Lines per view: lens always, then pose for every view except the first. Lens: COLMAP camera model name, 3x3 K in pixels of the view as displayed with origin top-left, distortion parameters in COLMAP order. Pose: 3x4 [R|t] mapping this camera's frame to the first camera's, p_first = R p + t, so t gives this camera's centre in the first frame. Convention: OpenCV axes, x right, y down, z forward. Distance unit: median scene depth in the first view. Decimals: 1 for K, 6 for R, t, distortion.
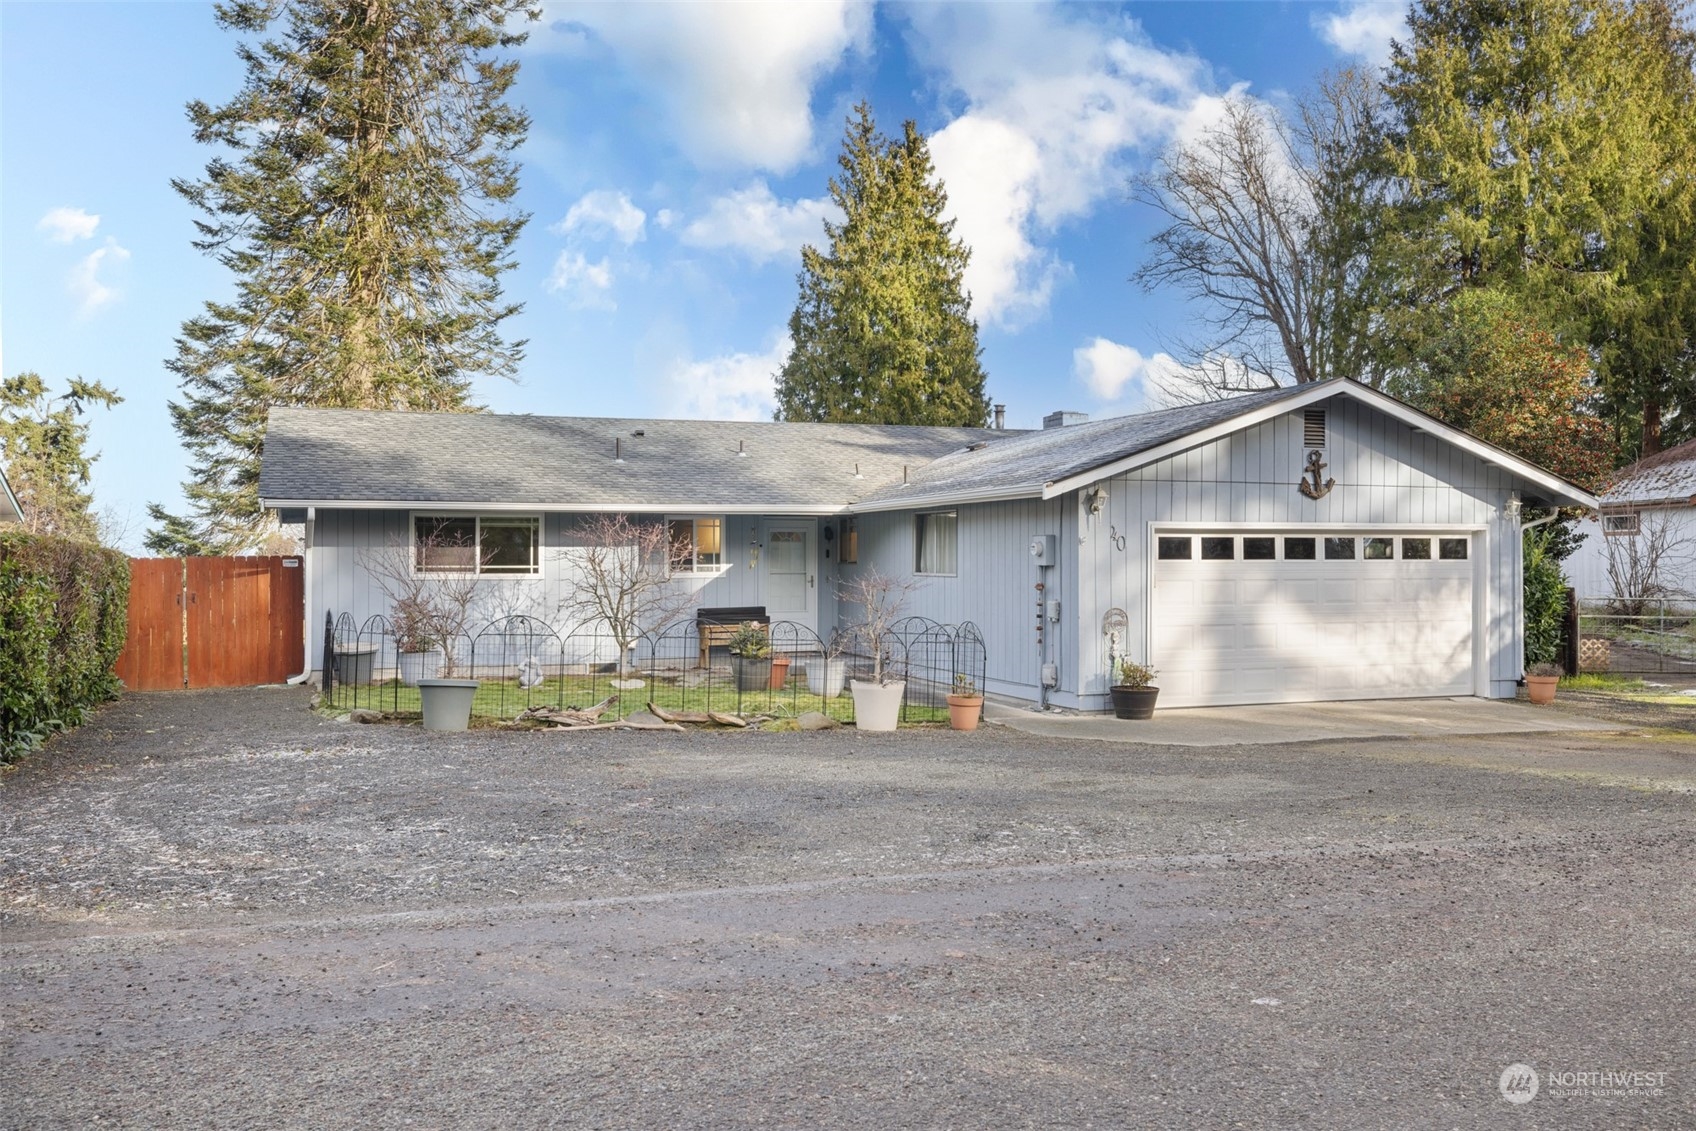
lens RADIAL K [[1444.2, 0, 848.0], [0, 1444.2, 565.5], [0, 0, 1]] dist [-0.000390, -0.003671]
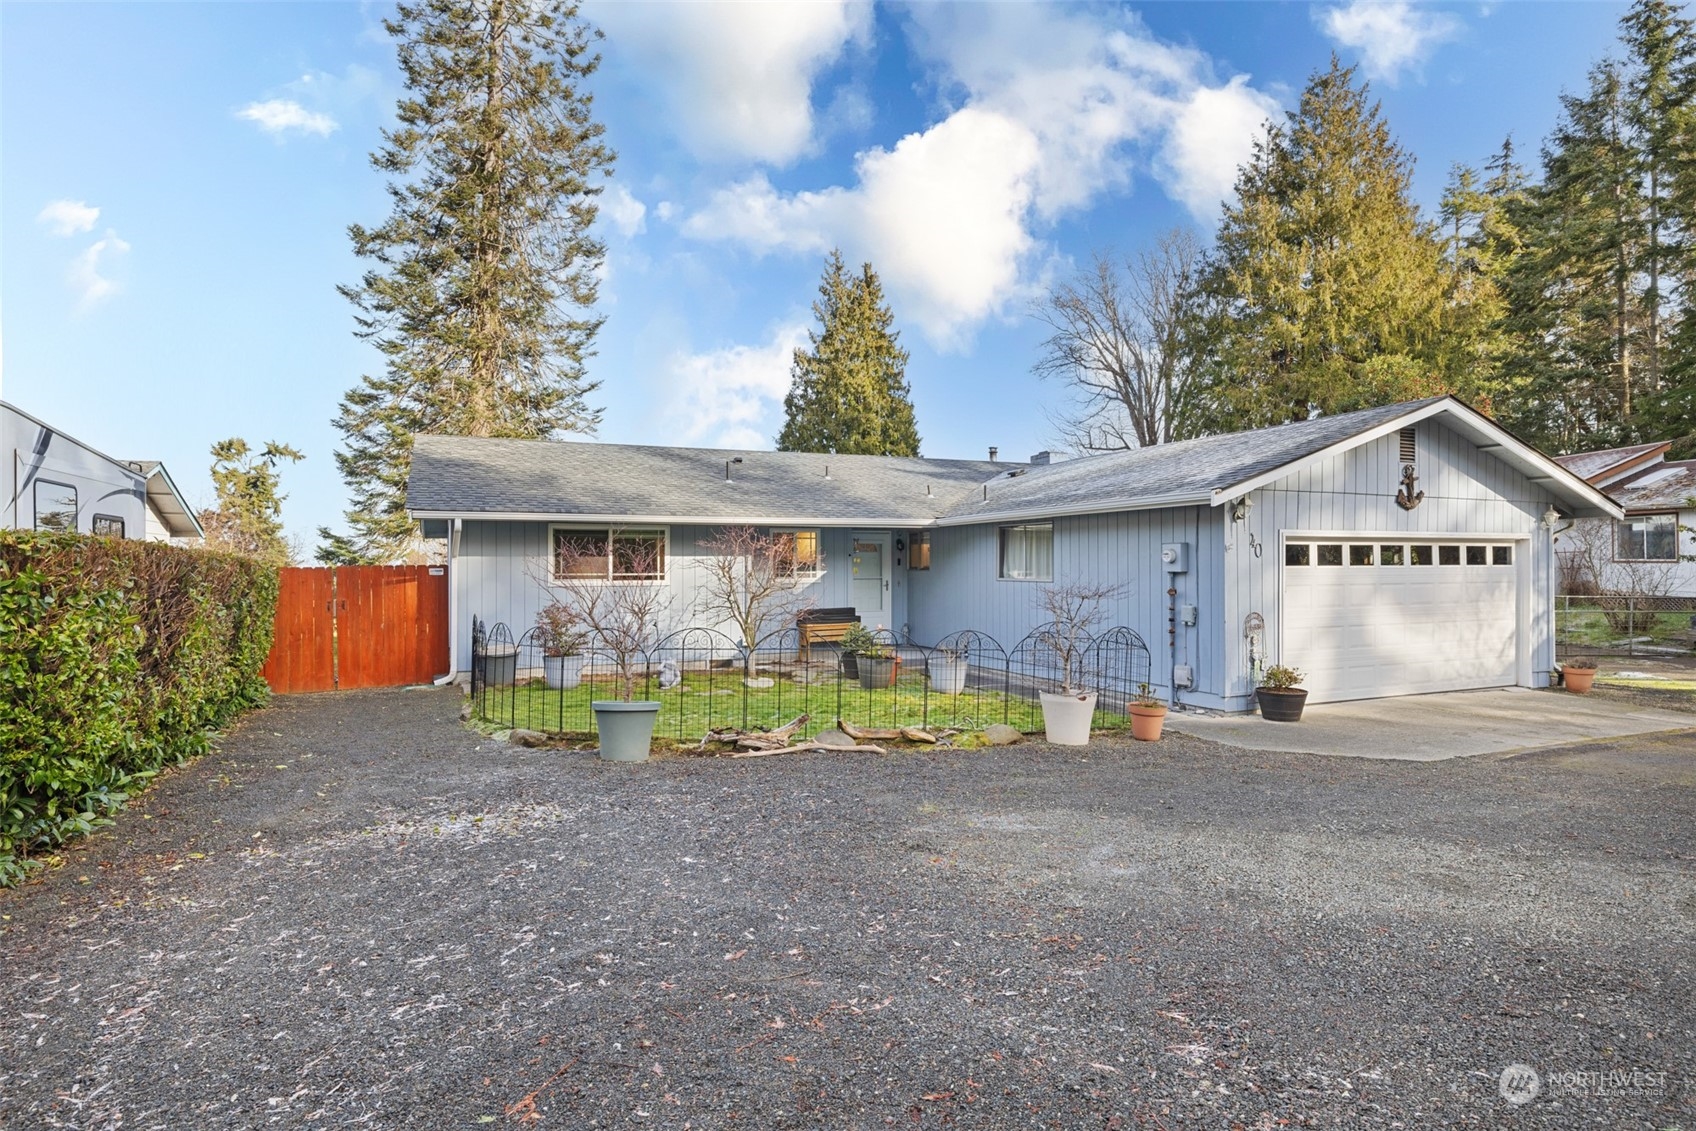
lens RADIAL K [[911.8, 0, 848.0], [0, 911.8, 565.5], [0, 0, 1]] dist [-0.000617, -0.000825]
pose [[0.997731, -0.003153, 0.067255, -0.104646], [0.003541, 0.999978, -0.005648, -0.001077], [-0.067236, 0.005873, 0.997720, 0.250451]]
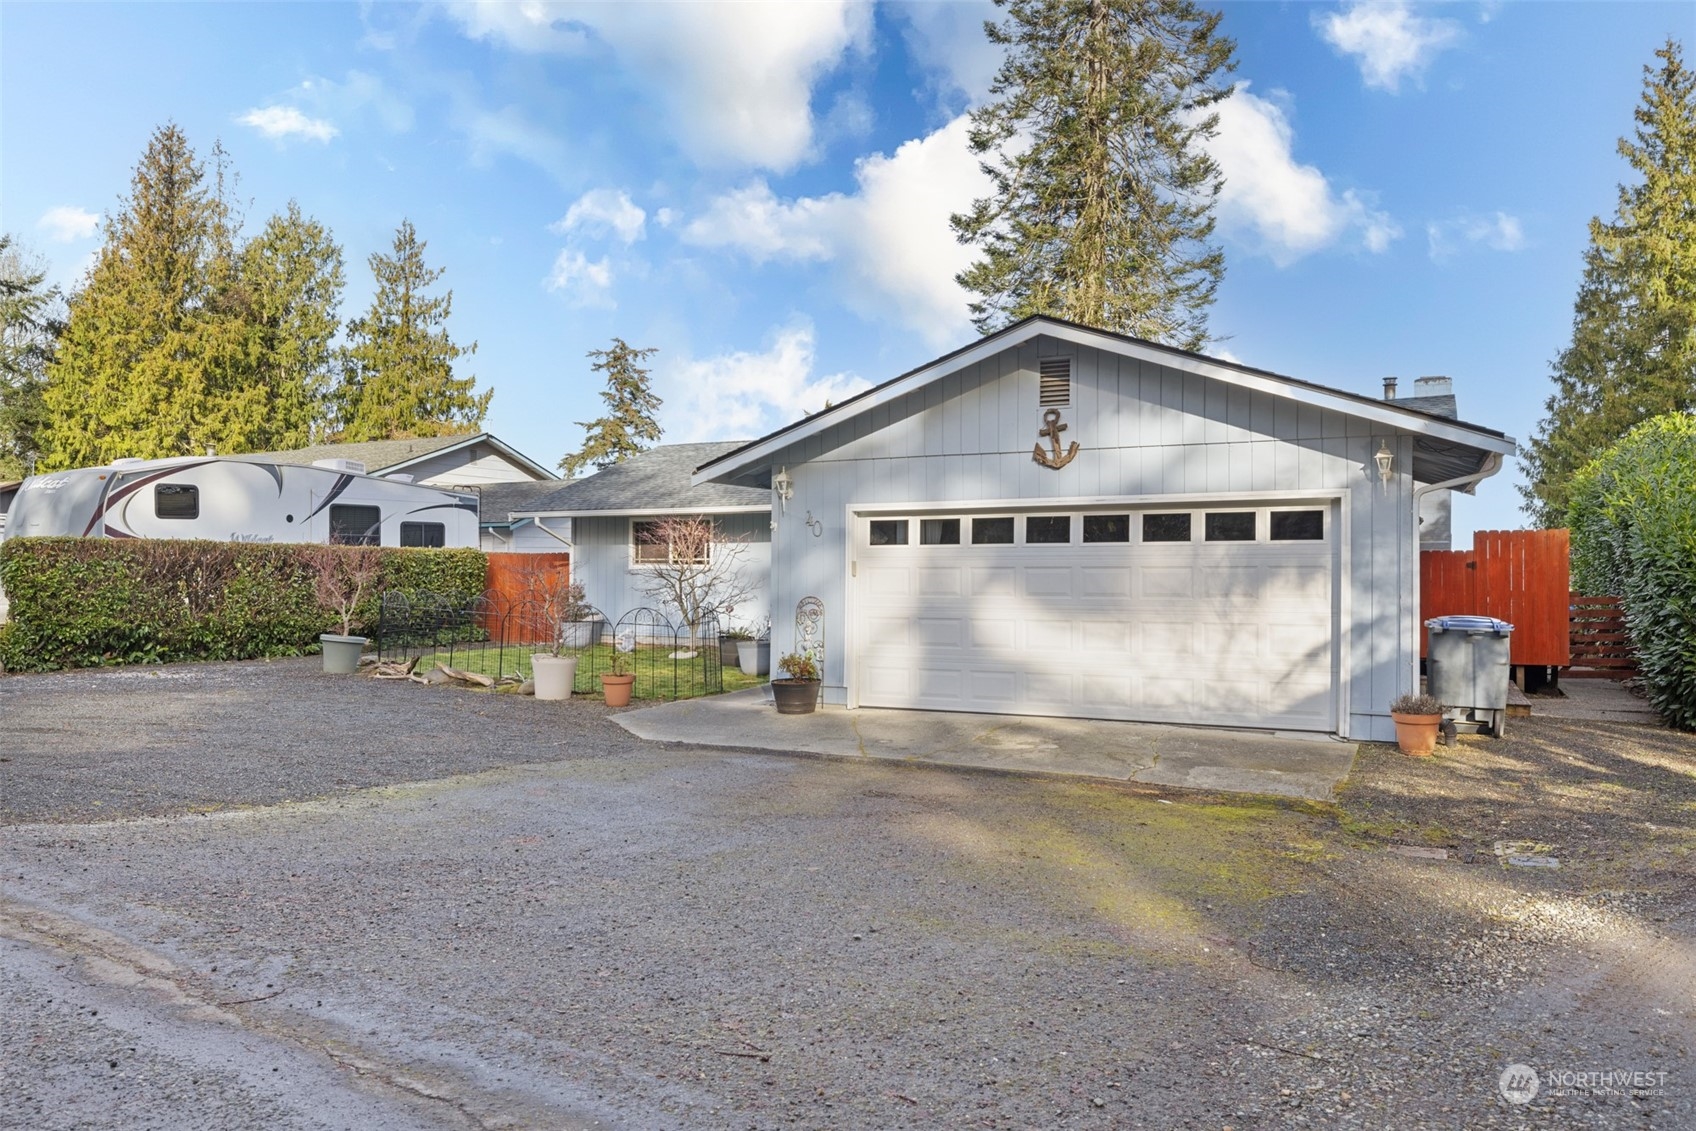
lens RADIAL K [[1199.7, 0, 848.0], [0, 1199.7, 565.5], [0, 0, 1]] dist [0.003049, 0.000268]
pose [[0.685522, -0.001770, -0.728049, 0.537837], [0.000078, 0.999997, -0.002358, 0.007568], [0.728052, 0.001560, 0.685521, 0.329365]]
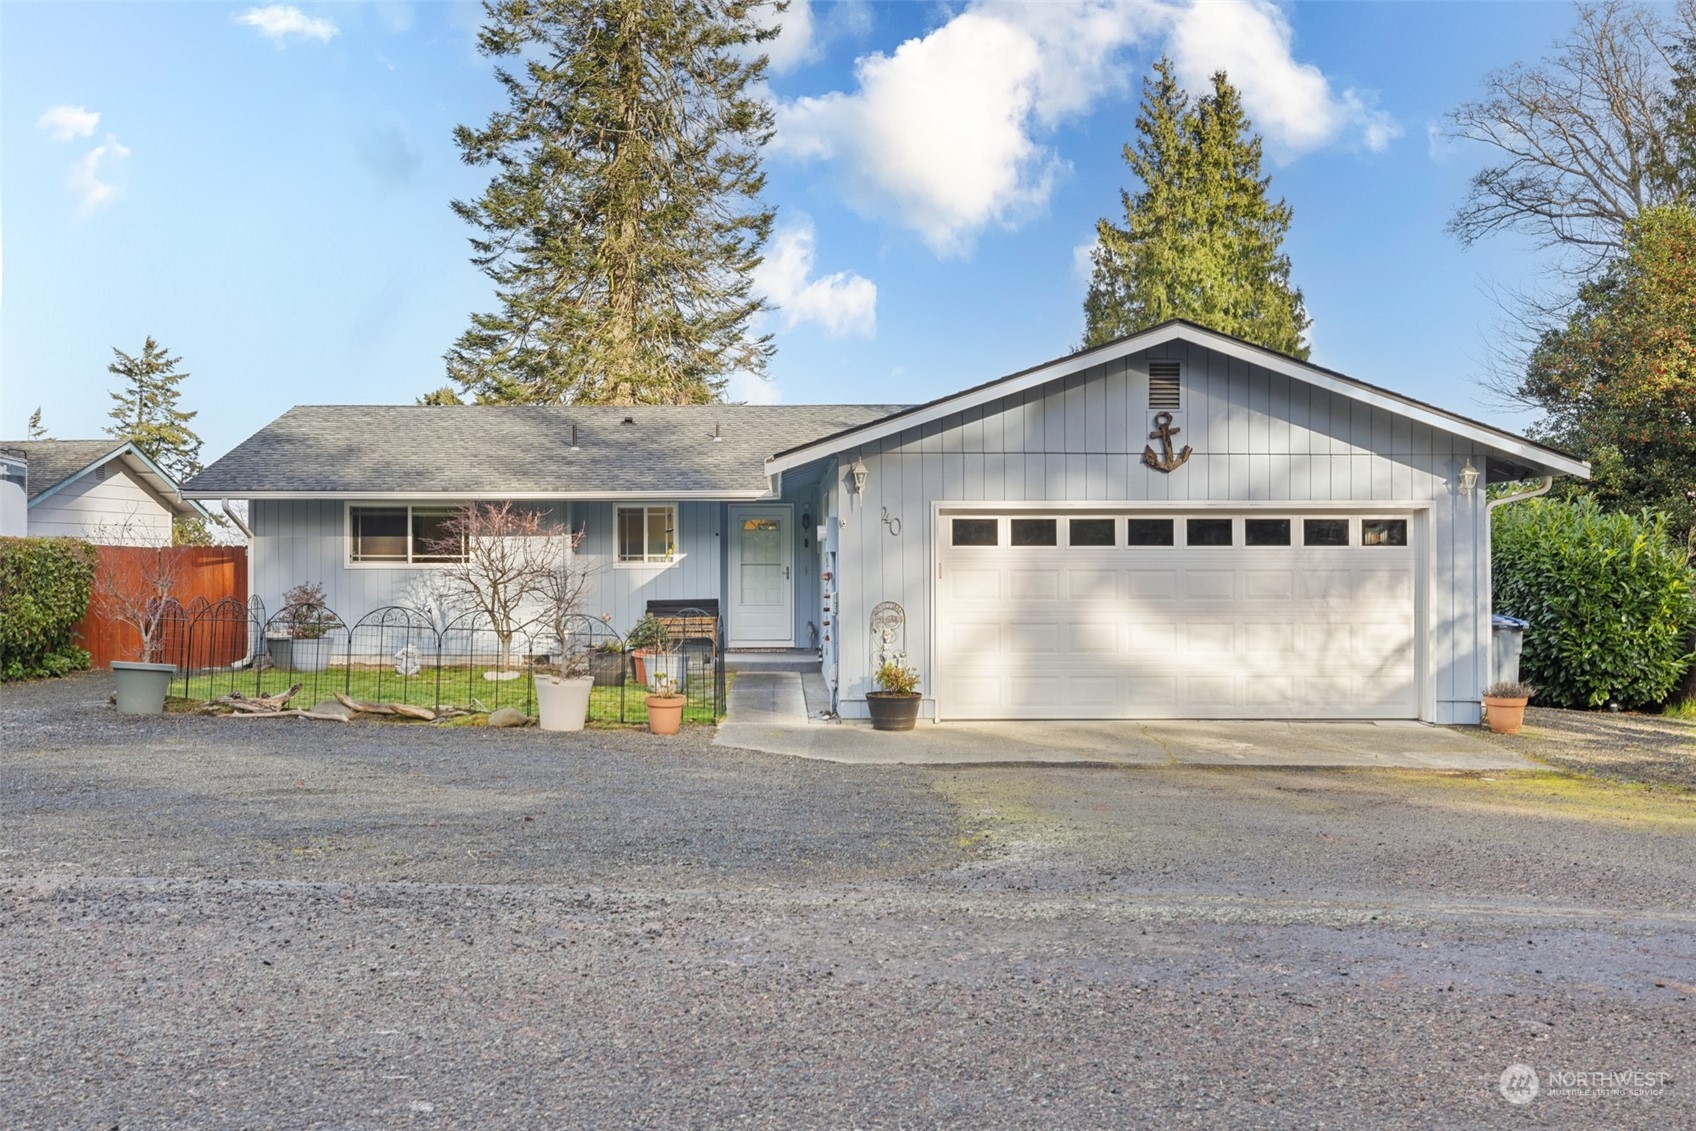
lens RADIAL K [[1476.9, 0, 813.2], [0, 1476.9, 565.4], [0, 0, 1]] dist [-0.000463, 0.005373]
pose [[0.942854, 0.002587, -0.333197, 0.302027], [-0.002667, 0.999996, 0.000216, 0.005450], [0.333196, 0.000686, 0.942857, 0.104576]]
